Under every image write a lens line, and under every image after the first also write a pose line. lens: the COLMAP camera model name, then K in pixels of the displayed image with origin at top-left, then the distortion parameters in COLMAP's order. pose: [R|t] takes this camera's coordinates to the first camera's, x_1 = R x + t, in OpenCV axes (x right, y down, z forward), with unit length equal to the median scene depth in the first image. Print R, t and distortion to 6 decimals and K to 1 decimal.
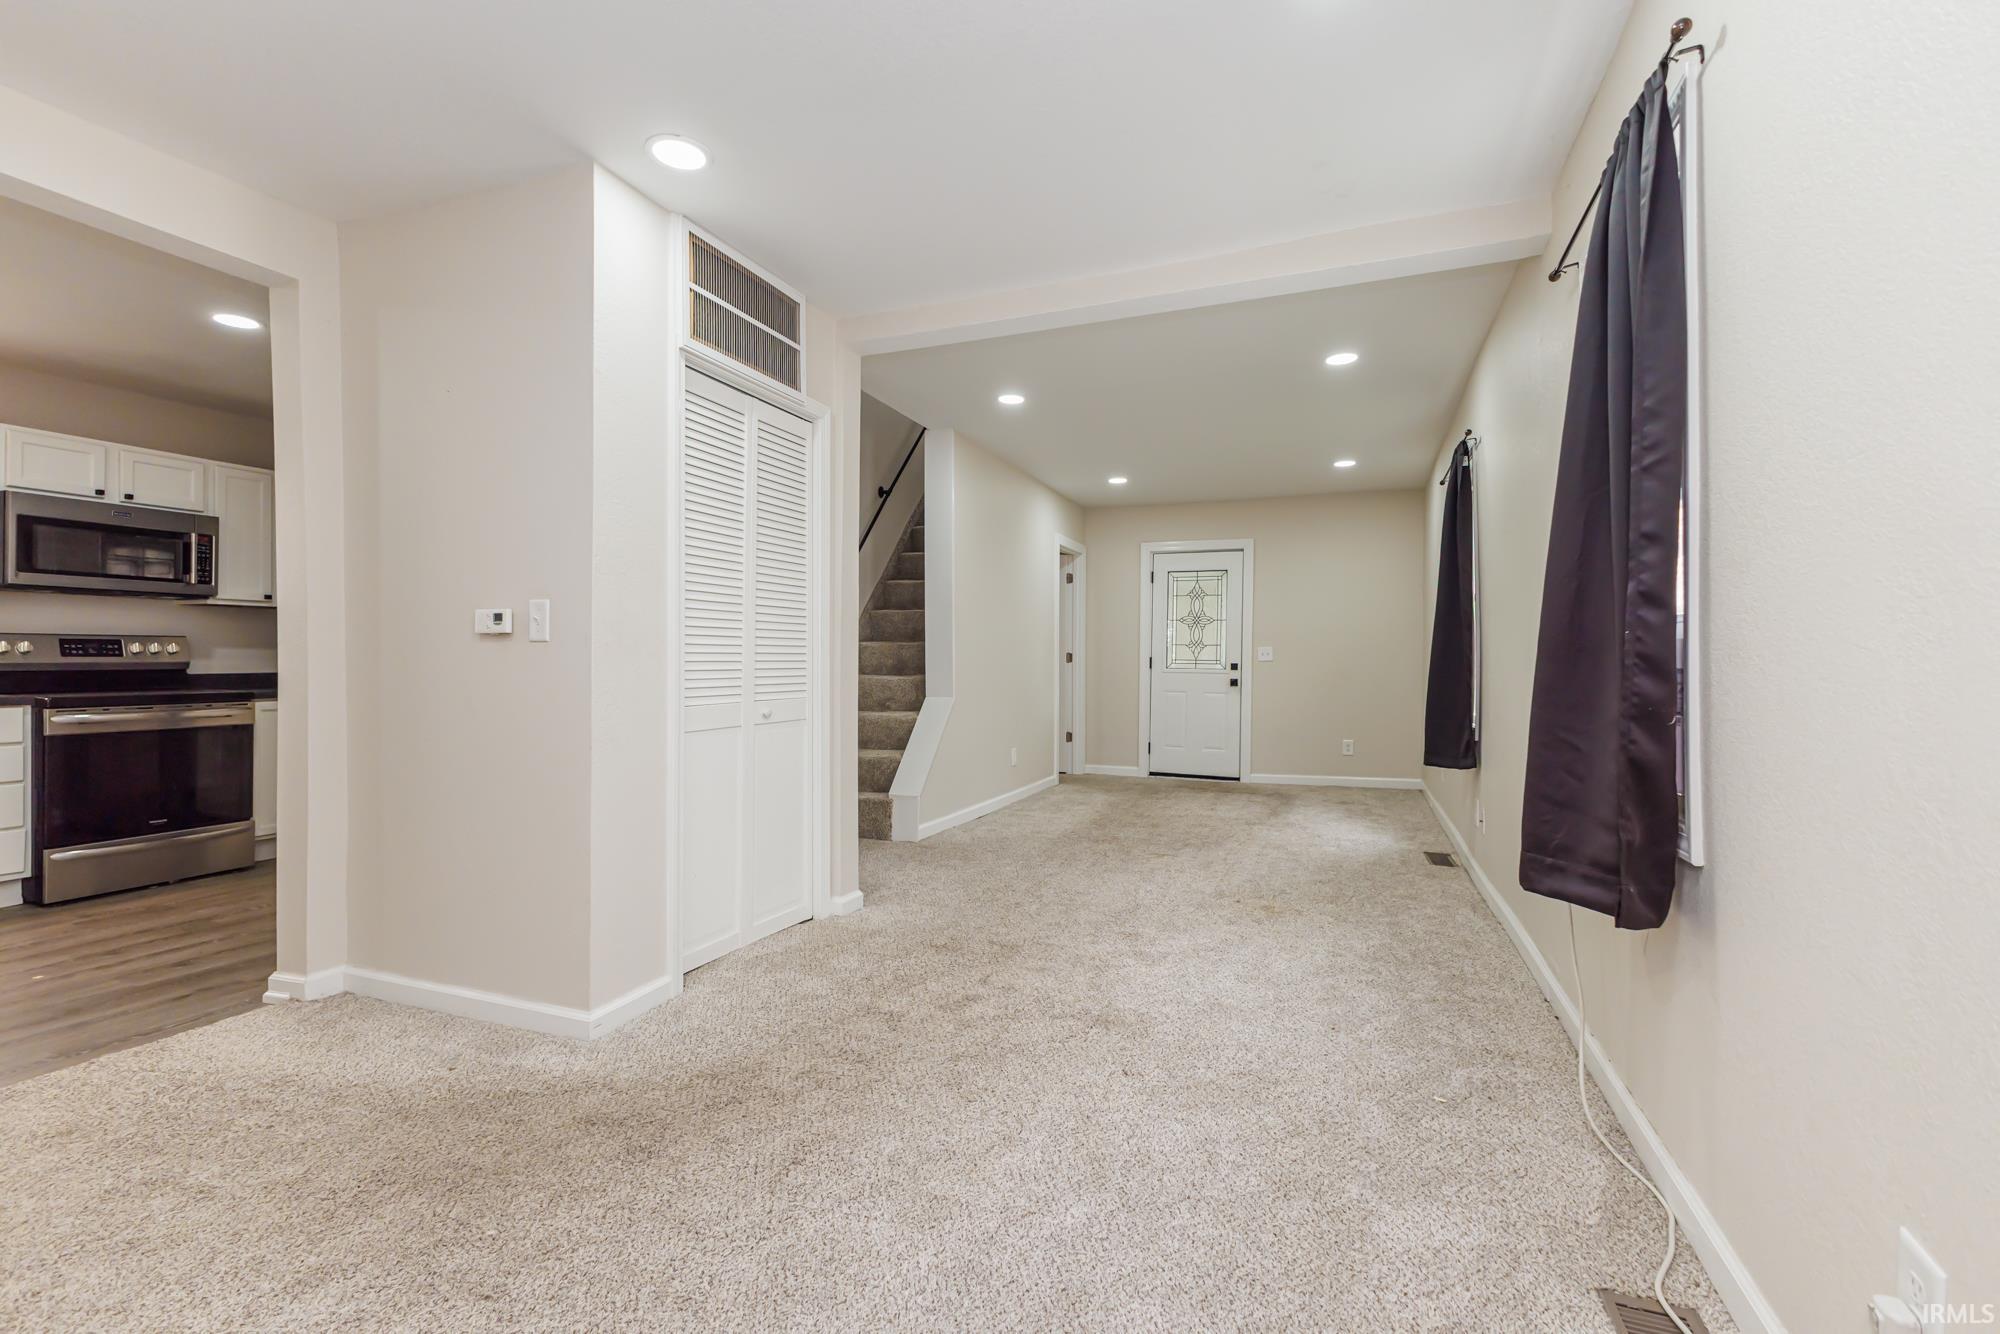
lens RADIAL K [[868.5, 0, 1005.7], [0, 868.5, 662.2], [0, 0, 1]] dist [0.007949, -0.003160]
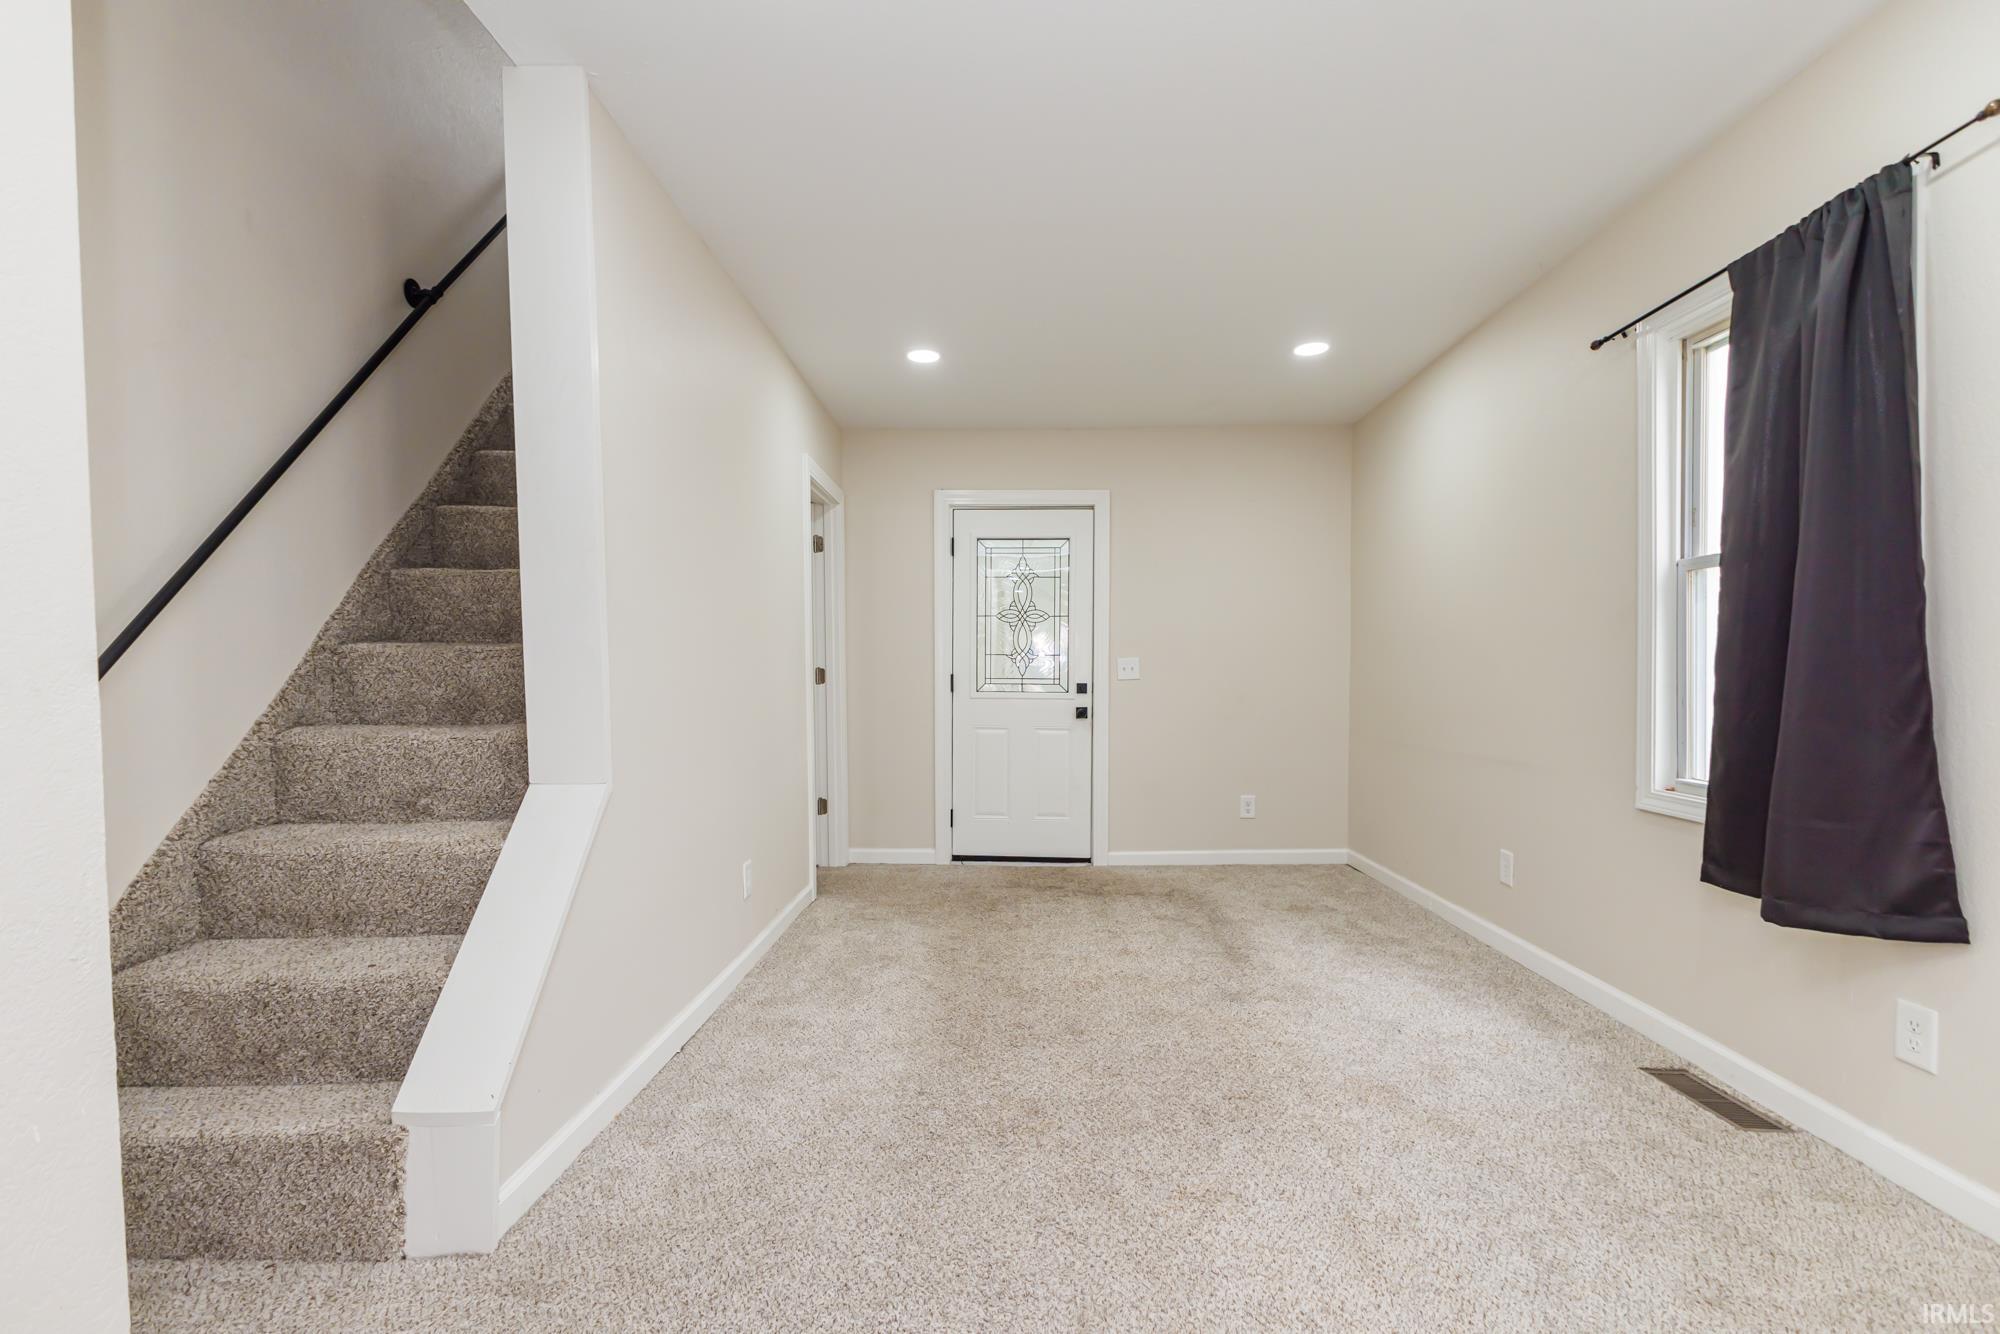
lens RADIAL K [[888.2, 0, 989.6], [0, 888.2, 716.0], [0, 0, 1]] dist [0.005170, 0.000464]
pose [[0.945515, -0.022398, 0.324808, -0.028621], [0.008276, 0.998962, 0.044794, -0.007352], [-0.325474, -0.039666, 0.944718, 0.620214]]
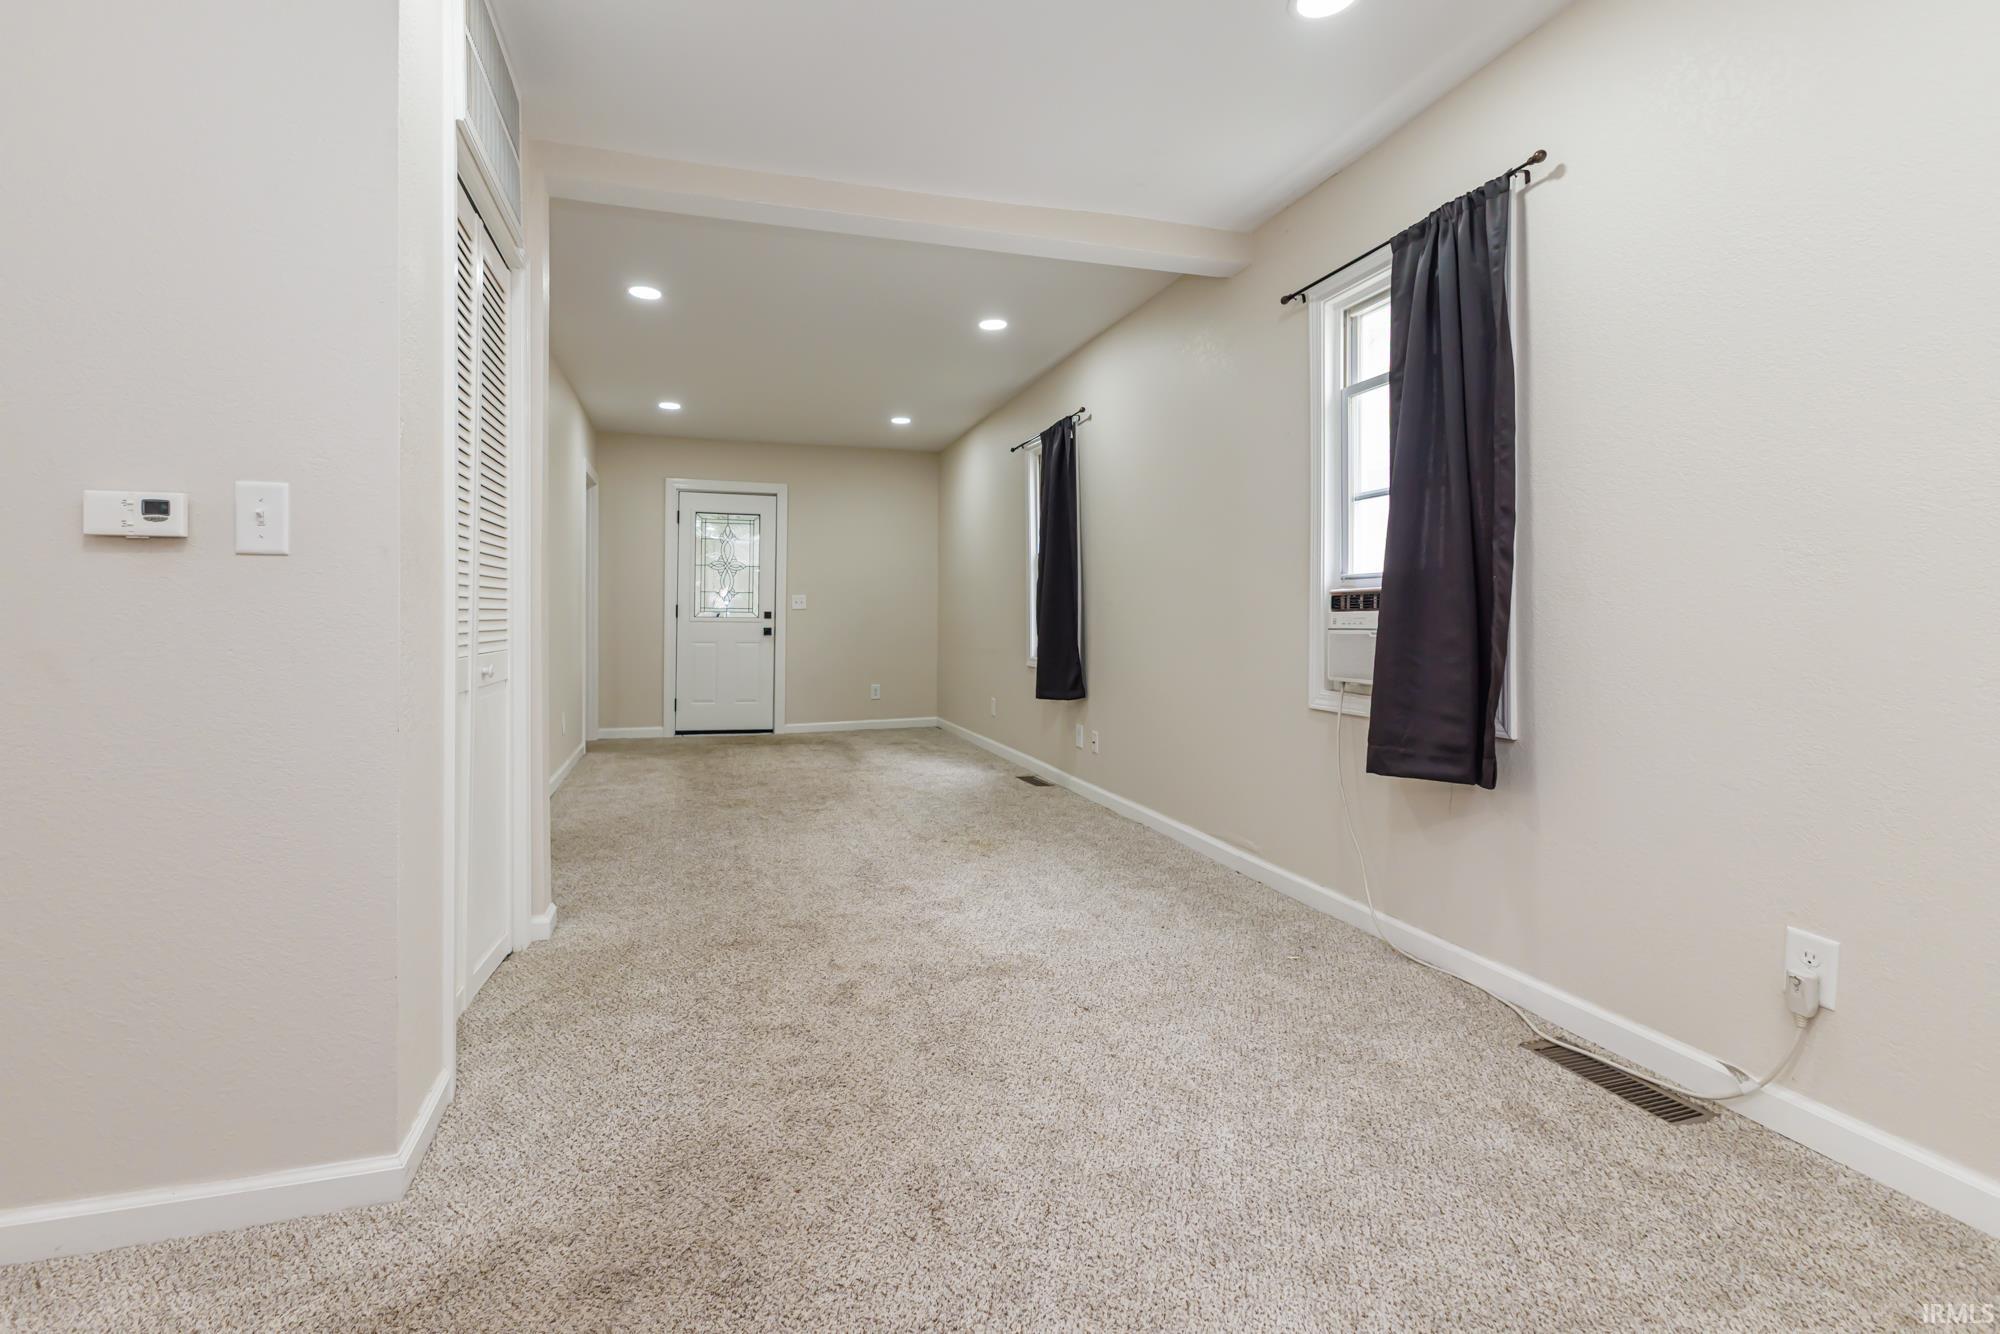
lens RADIAL K [[888.2, 0, 967.1], [0, 888.2, 627.1], [0, 0, 1]] dist [0.005170, 0.000464]
pose [[0.794457, -0.007834, 0.607271, -0.256381], [-0.000043, 0.999916, 0.012954, 0.008303], [-0.607321, -0.010318, 0.794390, 0.118506]]
